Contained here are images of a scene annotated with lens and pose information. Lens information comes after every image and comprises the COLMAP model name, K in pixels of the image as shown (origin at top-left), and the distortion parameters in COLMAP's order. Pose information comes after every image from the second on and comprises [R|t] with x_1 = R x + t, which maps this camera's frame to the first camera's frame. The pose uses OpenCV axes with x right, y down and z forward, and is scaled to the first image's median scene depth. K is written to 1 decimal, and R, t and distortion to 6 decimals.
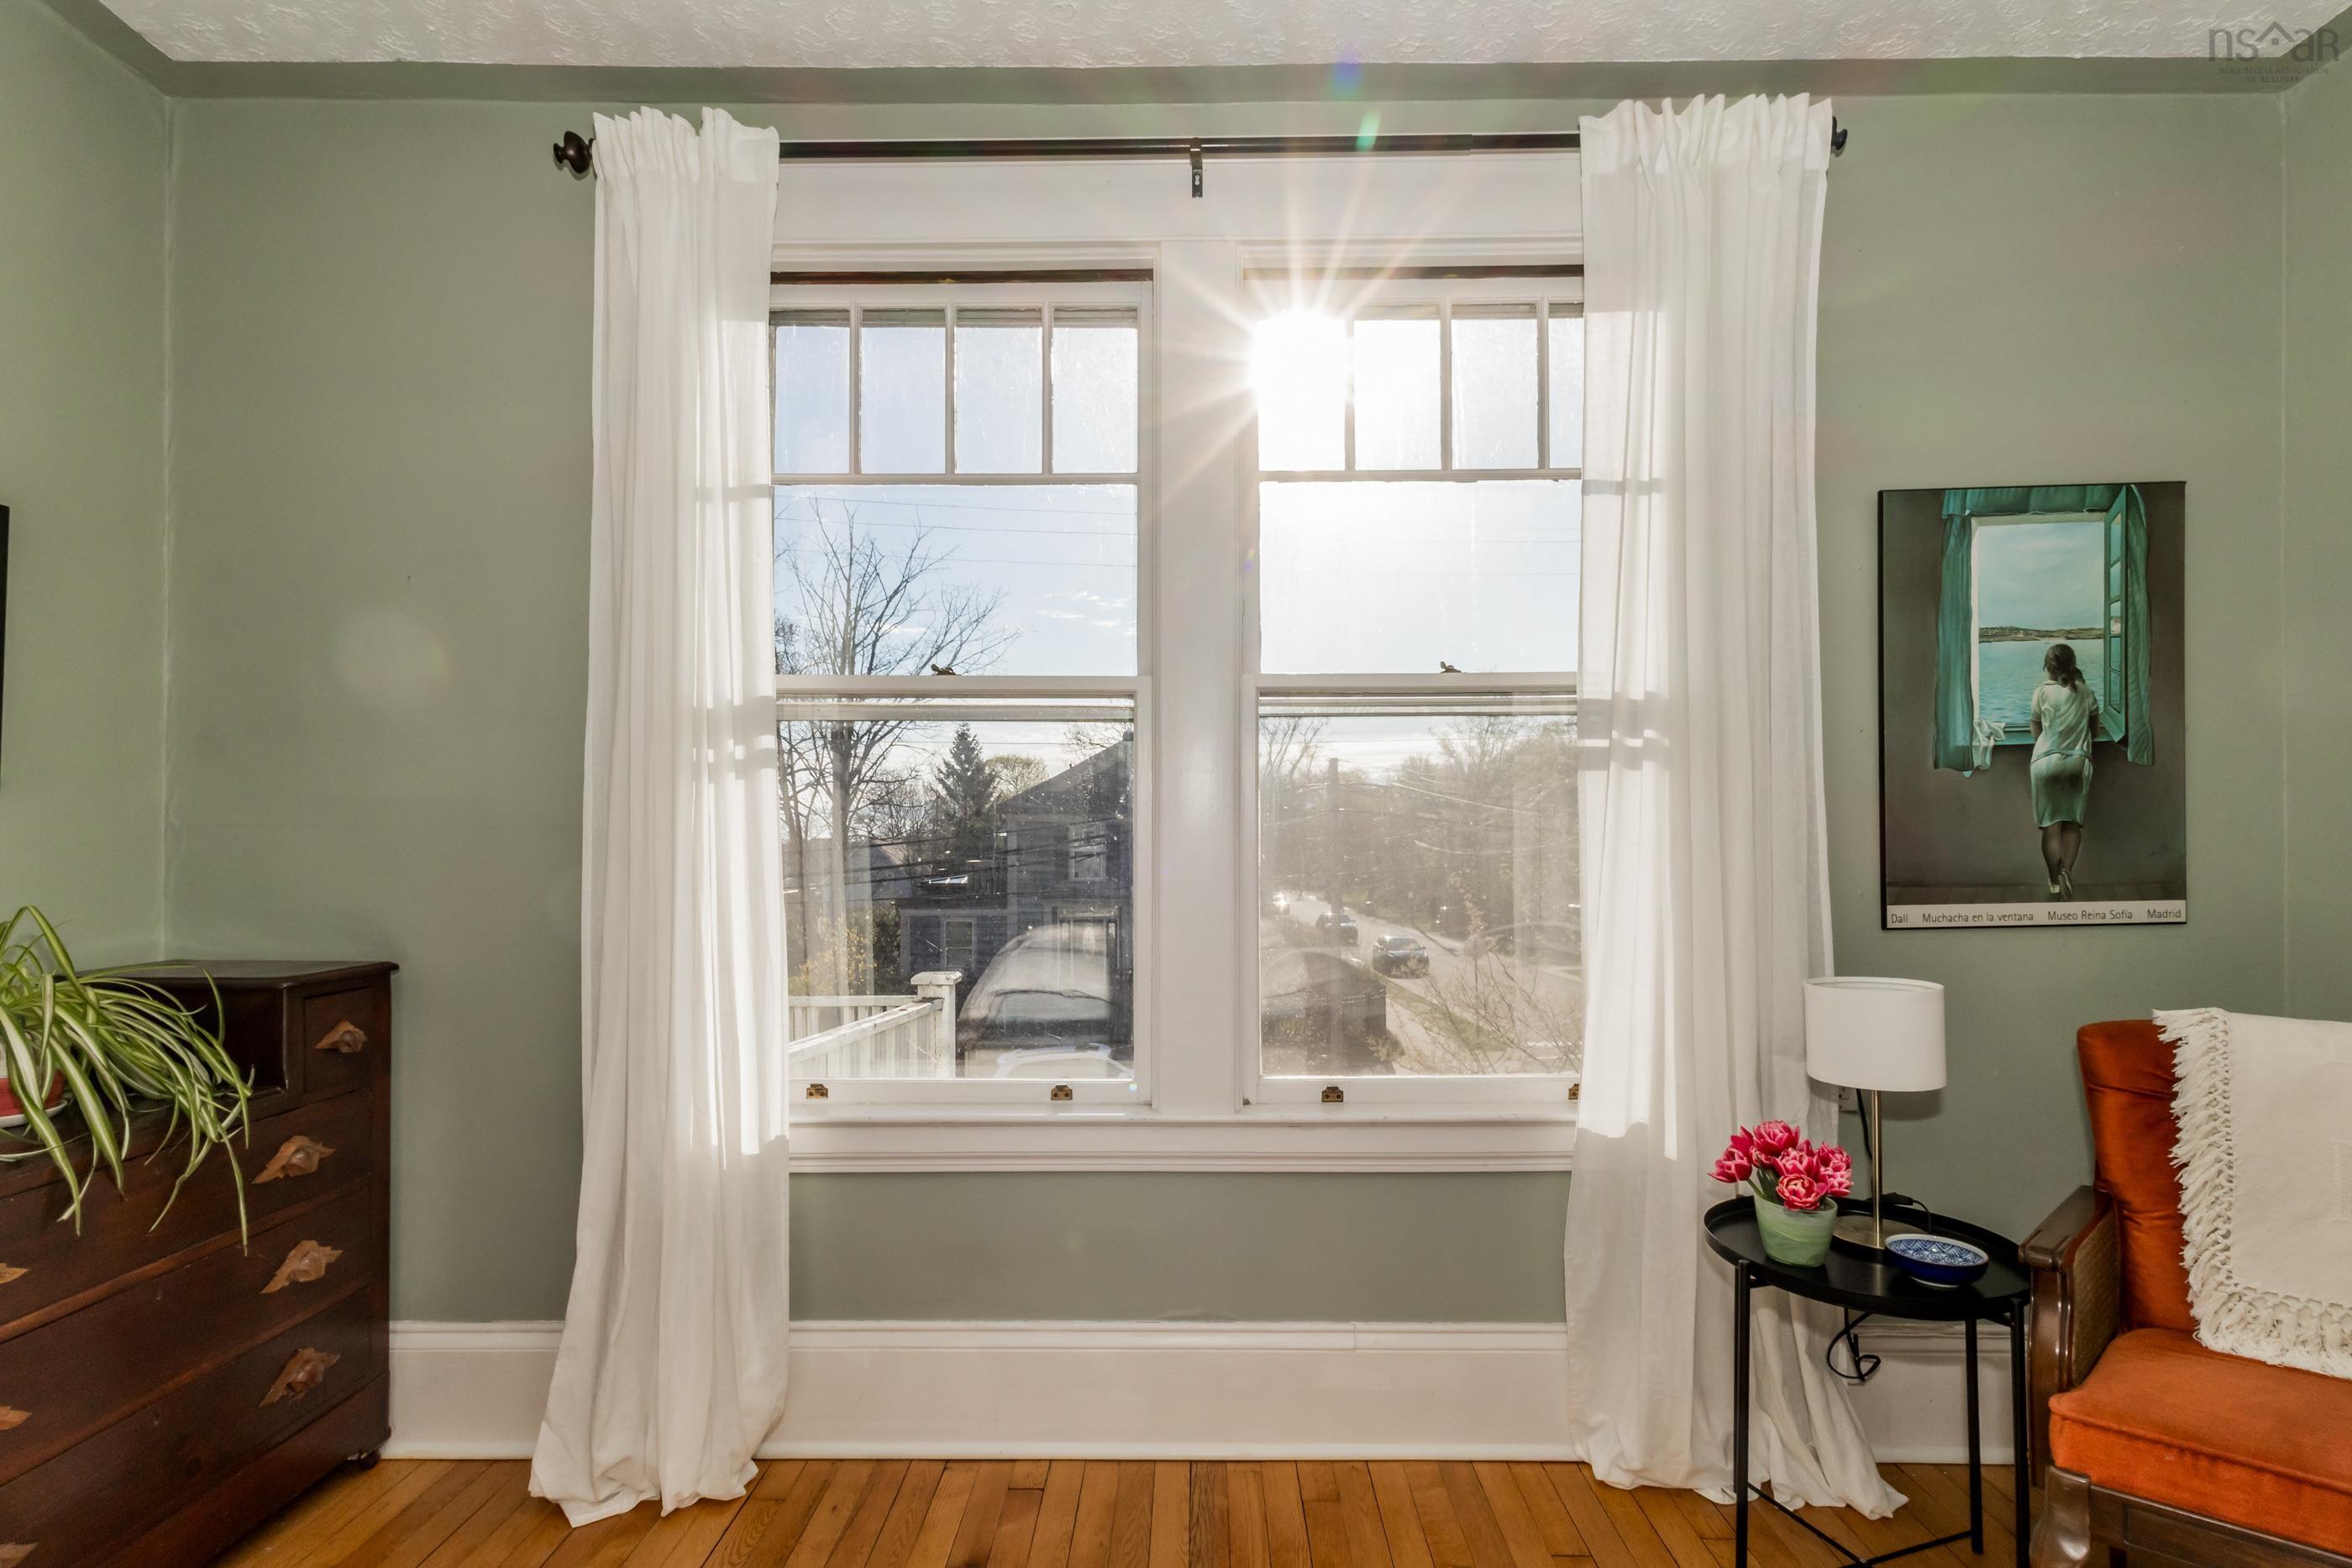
lens RADIAL K [[1129.9, 0, 1176.8], [0, 1129.9, 835.3], [0, 0, 1]] dist [0.004551, 0.000167]
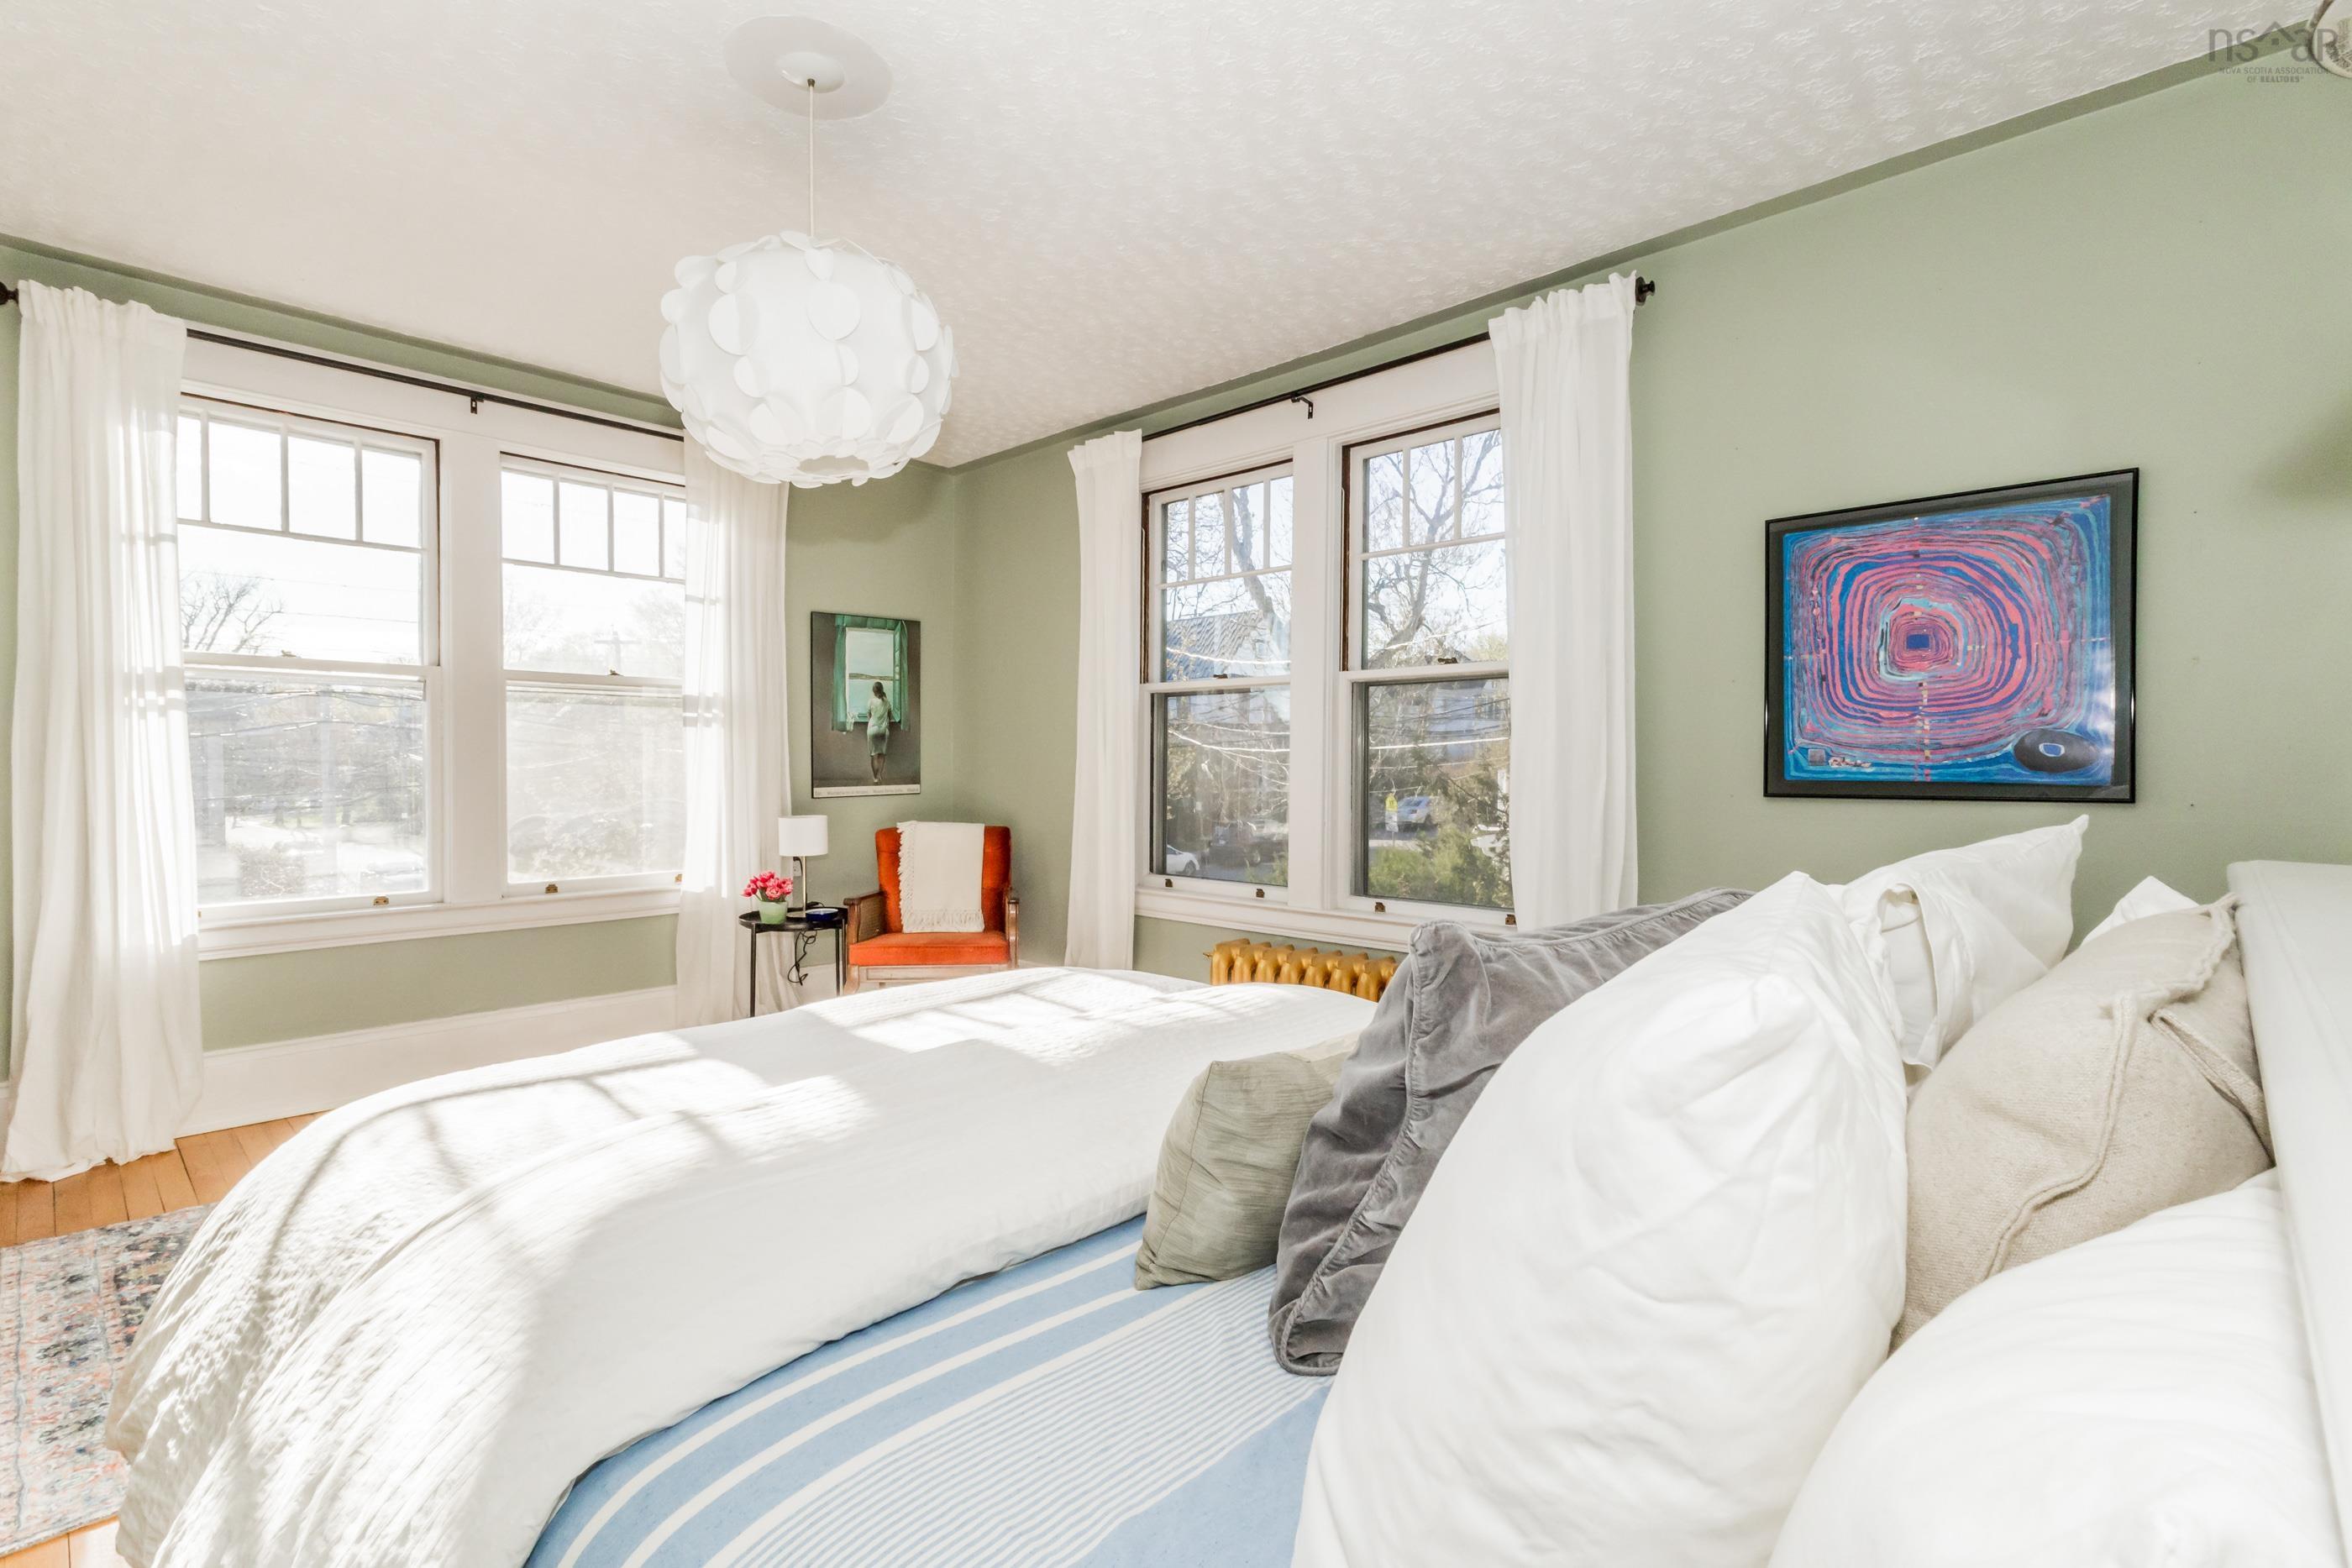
lens RADIAL K [[1089.7, 0, 1176.0], [0, 1089.7, 784.0], [0, 0, 1]] dist [0.003065, 0.000347]
pose [[0.678352, -0.010471, 0.734662, -0.536165], [-0.011399, 0.999628, 0.024773, -0.011618], [-0.734648, -0.025180, 0.677981, -1.108520]]
